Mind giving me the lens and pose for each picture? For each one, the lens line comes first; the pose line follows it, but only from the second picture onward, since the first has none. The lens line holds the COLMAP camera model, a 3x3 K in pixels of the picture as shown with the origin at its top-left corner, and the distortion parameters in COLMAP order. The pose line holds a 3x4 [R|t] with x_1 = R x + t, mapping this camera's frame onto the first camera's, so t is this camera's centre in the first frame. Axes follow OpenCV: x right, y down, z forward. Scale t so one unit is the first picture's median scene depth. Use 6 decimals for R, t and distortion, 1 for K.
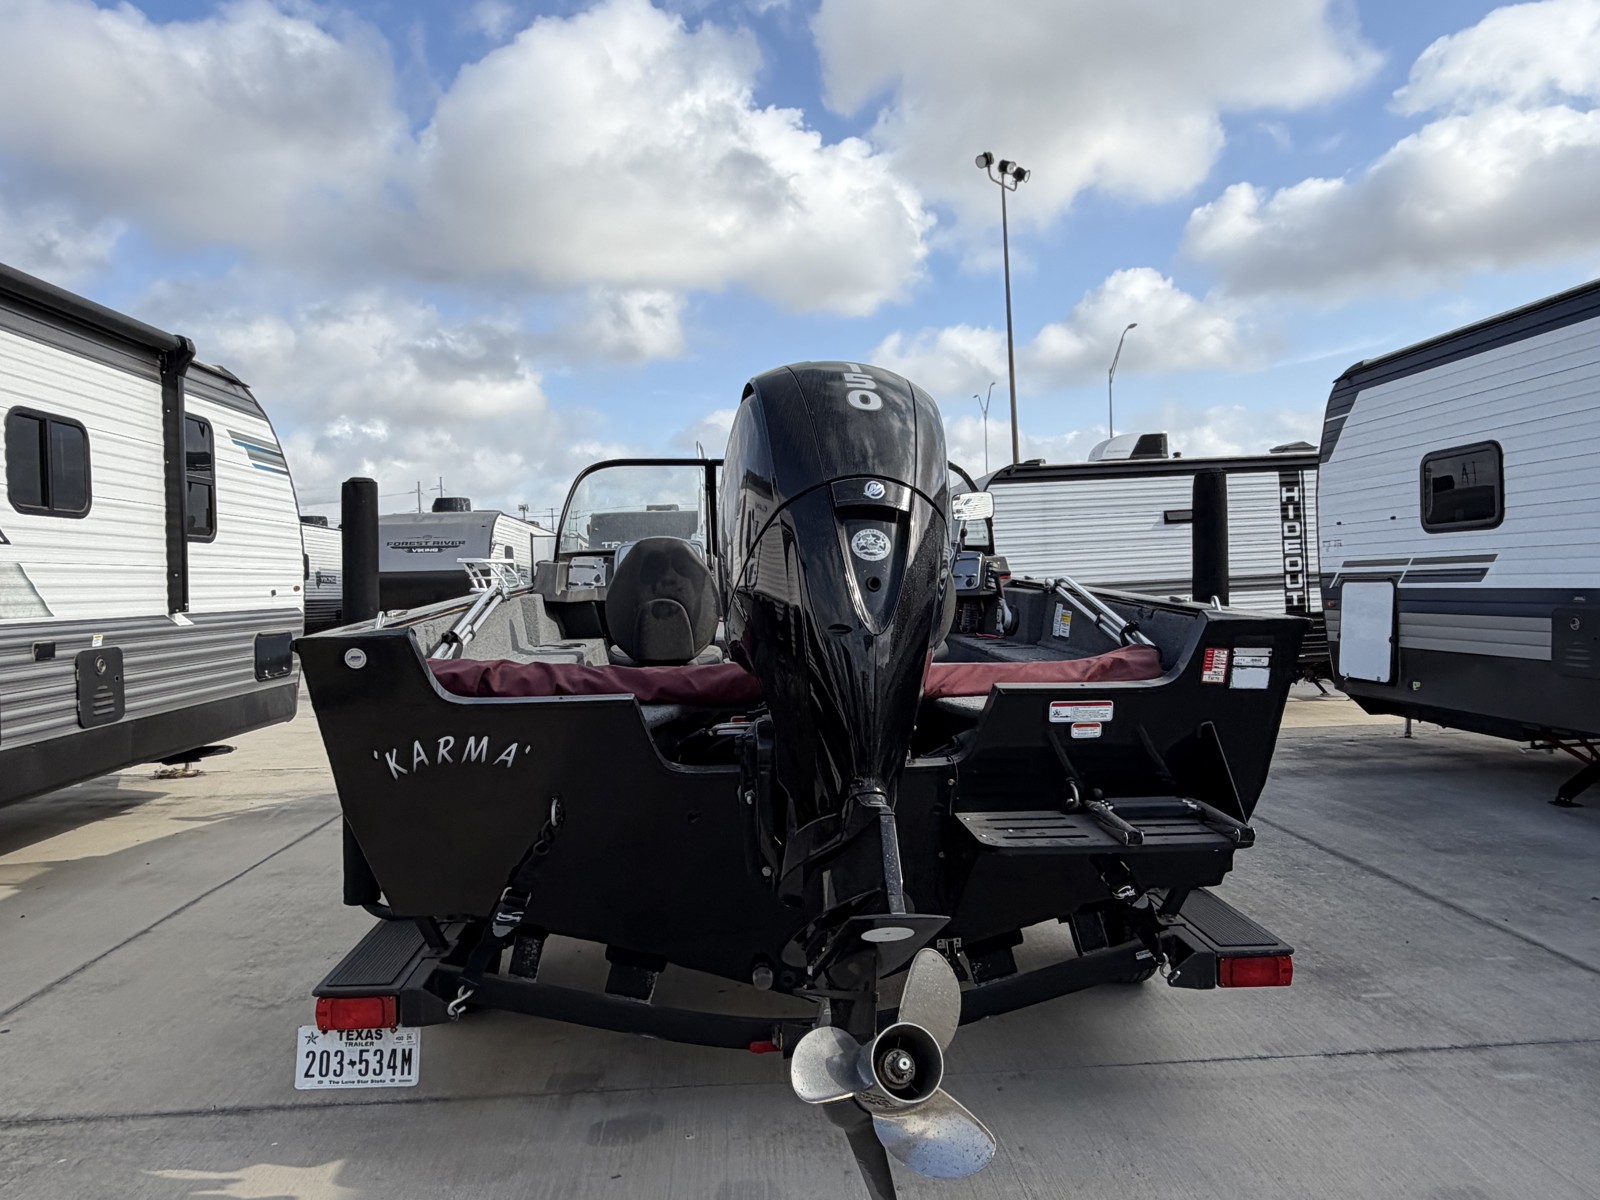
lens RADIAL K [[1089.3, 0, 810.8], [0, 1089.3, 590.2], [0, 0, 1]] dist [-0.001495, -0.000943]
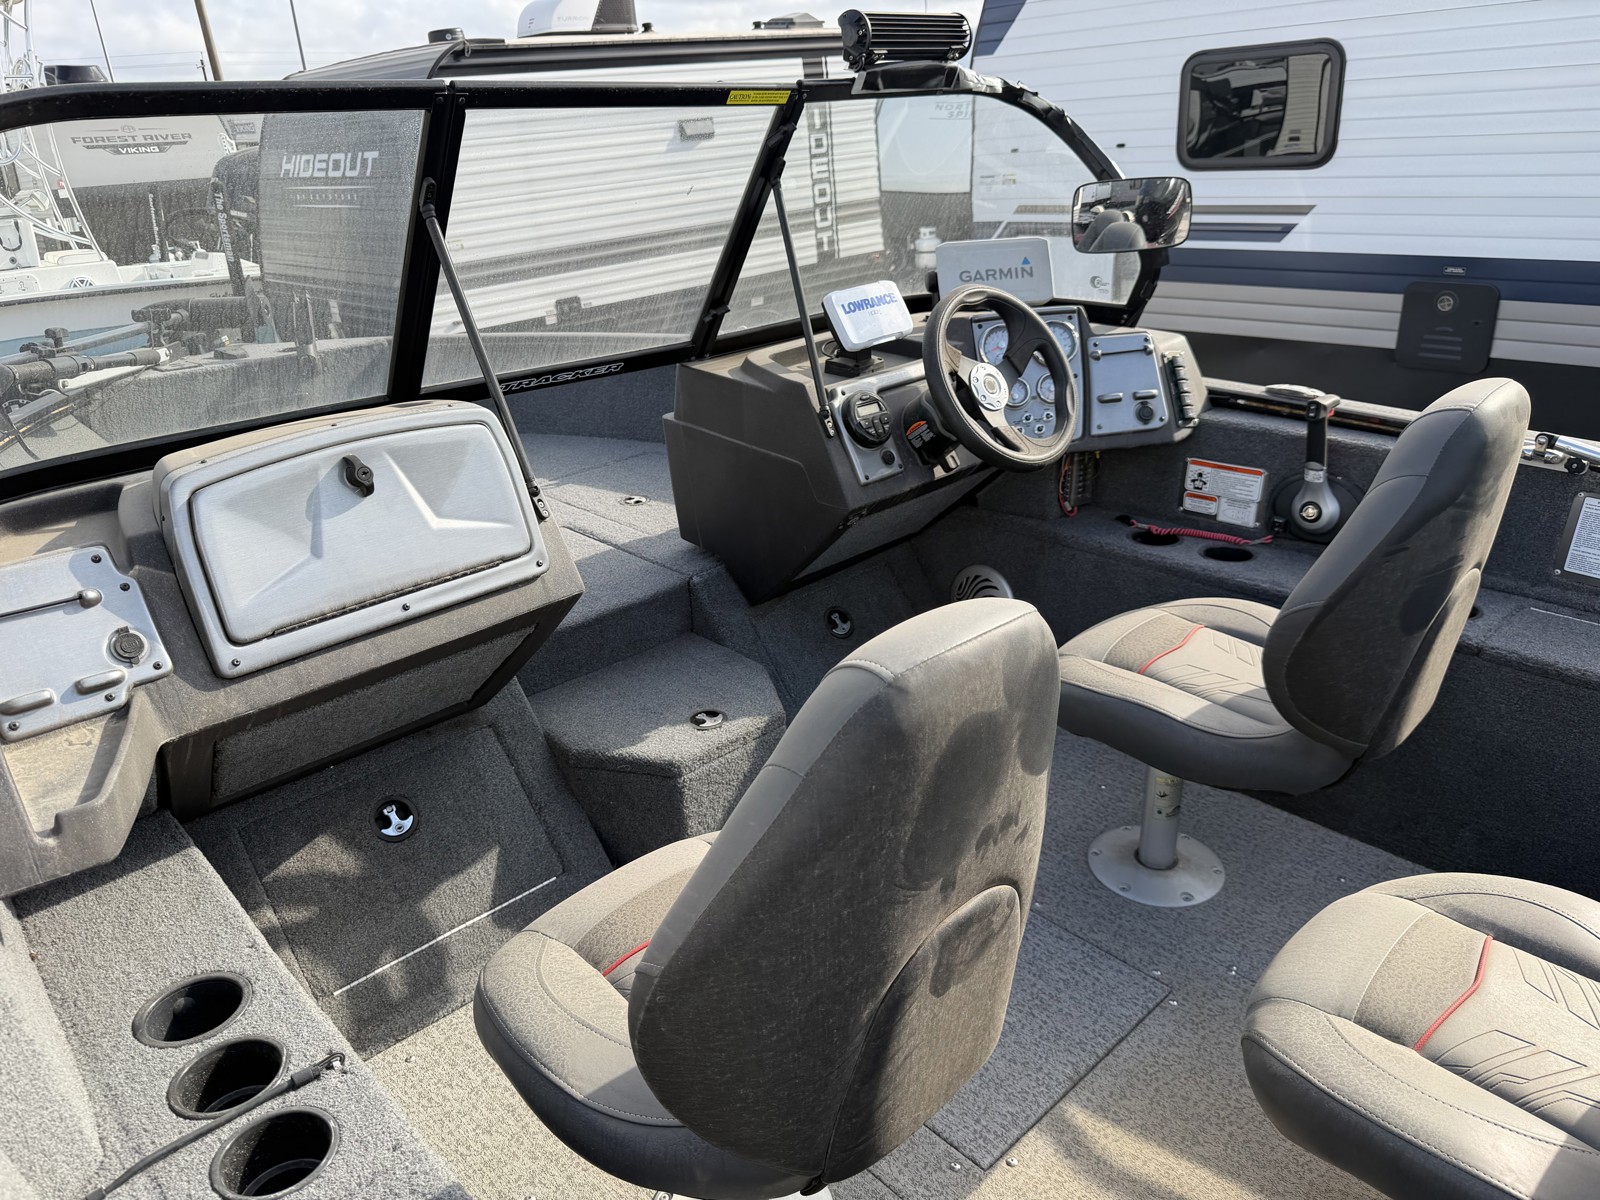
lens RADIAL K [[1128.8, 0, 794.9], [0, 1128.8, 606.3], [0, 0, 1]] dist [0.029940, -0.049263]
pose [[0.777703, -0.263208, 0.570876, -0.240276], [0.043978, 0.928680, 0.368266, -0.110881], [-0.627092, -0.261296, 0.733812, 0.798013]]
